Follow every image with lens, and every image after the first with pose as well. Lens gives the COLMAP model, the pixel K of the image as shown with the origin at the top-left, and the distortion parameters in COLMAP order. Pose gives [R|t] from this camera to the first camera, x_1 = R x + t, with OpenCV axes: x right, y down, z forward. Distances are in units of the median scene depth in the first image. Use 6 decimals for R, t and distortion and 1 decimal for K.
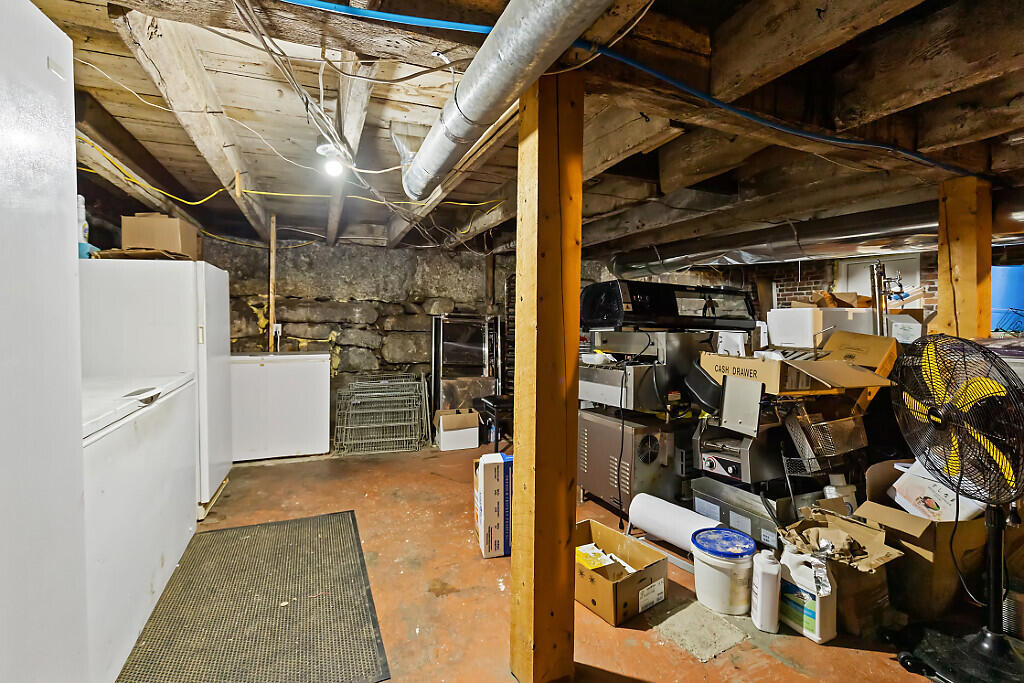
lens RADIAL K [[466.0, 0, 511.2], [0, 466.0, 318.2], [0, 0, 1]] dist [-0.000946, -0.000799]
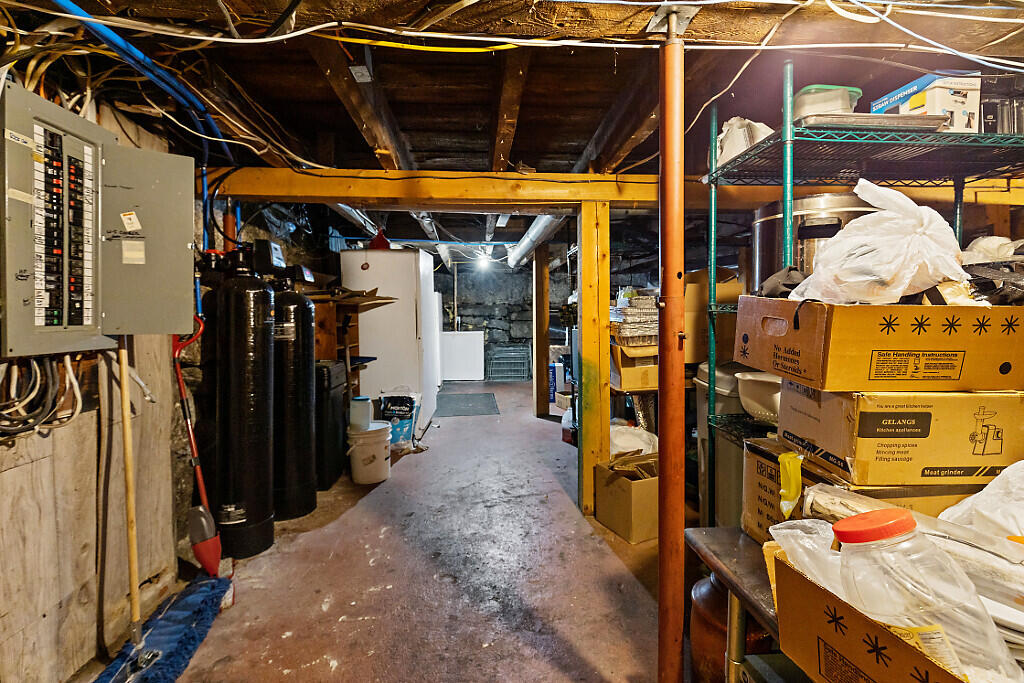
lens RADIAL K [[465.8, 0, 509.2], [0, 465.8, 311.0], [0, 0, 1]] dist [-0.001548, -0.000172]
pose [[0.950551, -0.015817, -0.310166, 0.304404], [0.014203, 0.999871, -0.007461, 0.005032], [0.310244, 0.002687, 0.950653, -0.781021]]
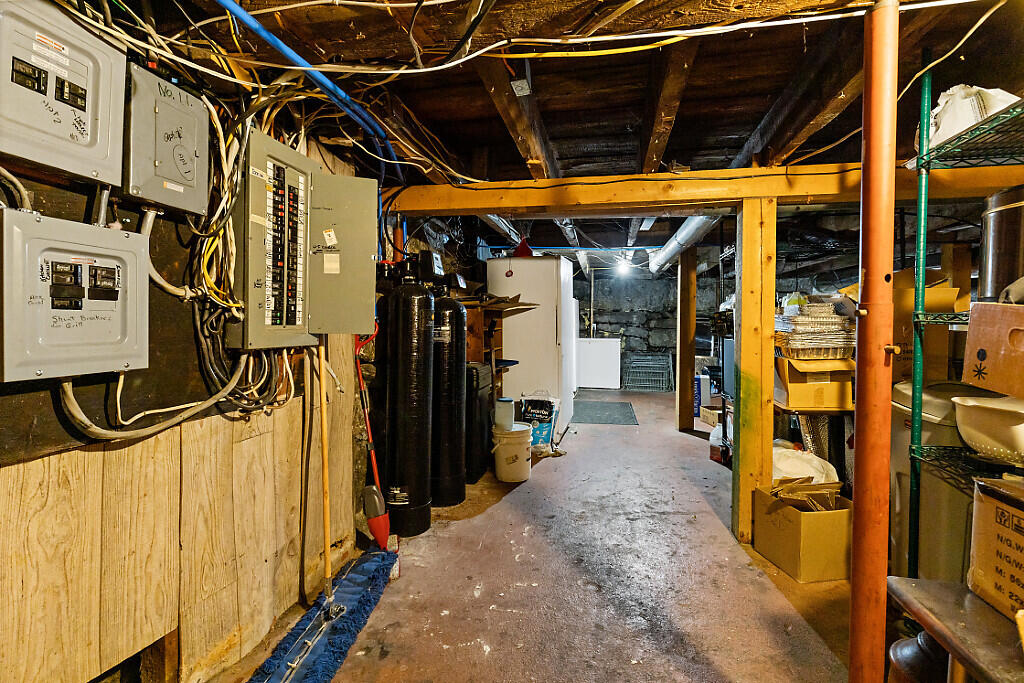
lens RADIAL K [[466.0, 0, 511.2], [0, 466.0, 318.2], [0, 0, 1]] dist [-0.000946, -0.000799]
pose [[0.828827, -0.003575, -0.559494, 0.291887], [-0.001182, 0.999966, -0.008141, 0.005486], [0.559504, 0.007409, 0.828795, -0.786828]]
